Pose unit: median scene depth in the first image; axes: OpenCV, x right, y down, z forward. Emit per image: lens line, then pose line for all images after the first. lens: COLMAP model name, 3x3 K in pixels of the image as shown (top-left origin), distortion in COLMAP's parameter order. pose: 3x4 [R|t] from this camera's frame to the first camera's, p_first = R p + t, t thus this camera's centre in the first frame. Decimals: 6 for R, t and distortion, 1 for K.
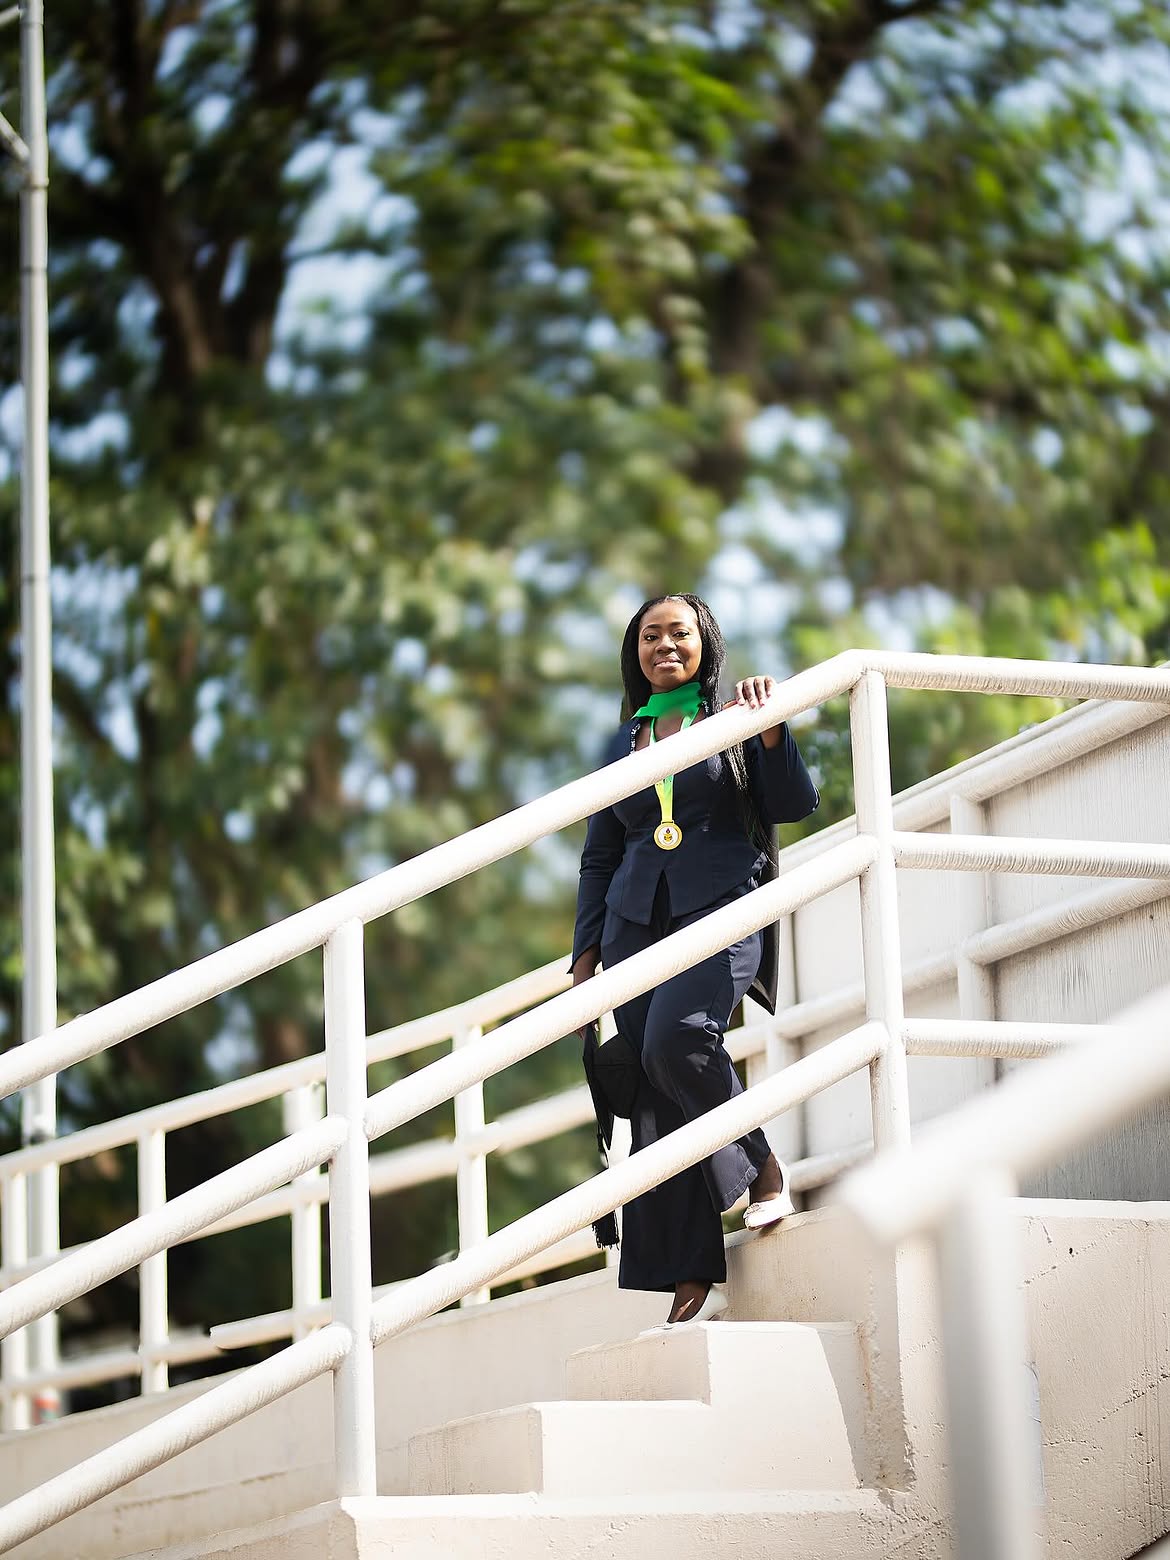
lens RADIAL K [[4250.5, 0, 585.0], [0, 4250.5, 780.0], [0, 0, 1]] dist [-0.046872, -19.877217]
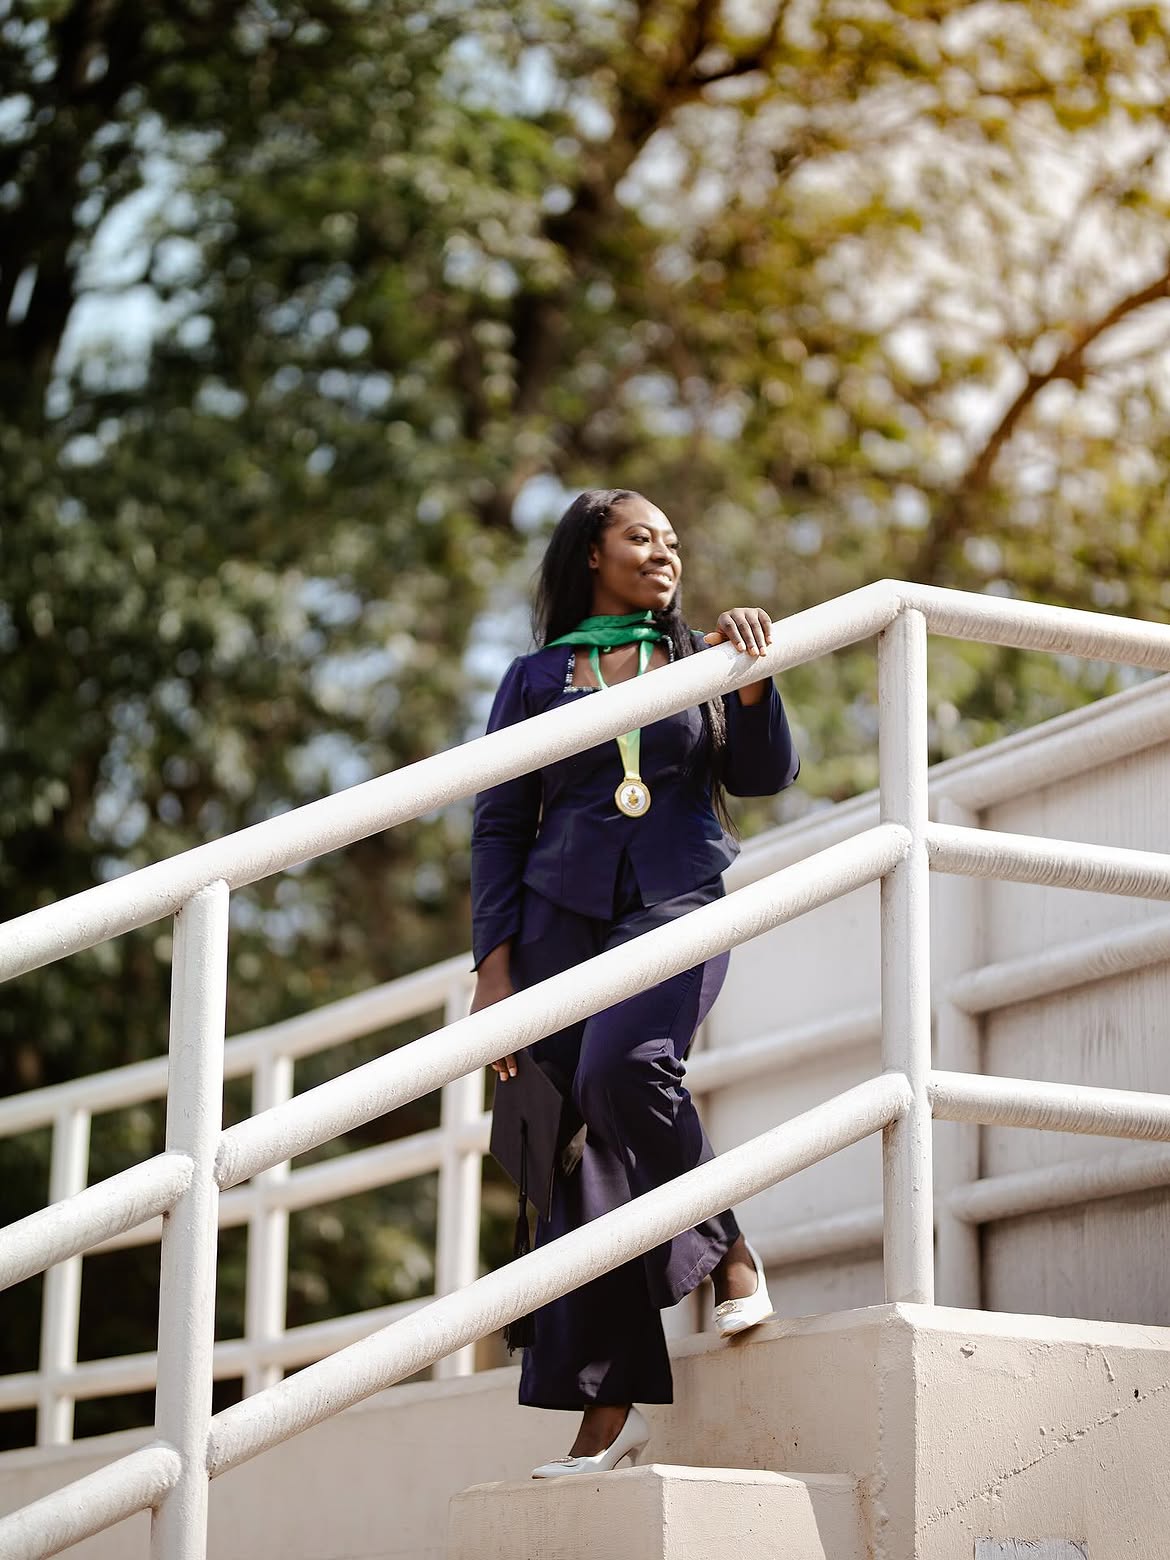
lens RADIAL K [[3898.9, 0, 585.0], [0, 3898.9, 780.0], [0, 0, 1]] dist [0.034730, -6.722897]
pose [[0.994884, 0.069134, 0.073669, -0.014875], [-0.067538, 0.997429, -0.023948, 0.009496], [-0.075135, 0.018850, 0.996995, 0.116385]]
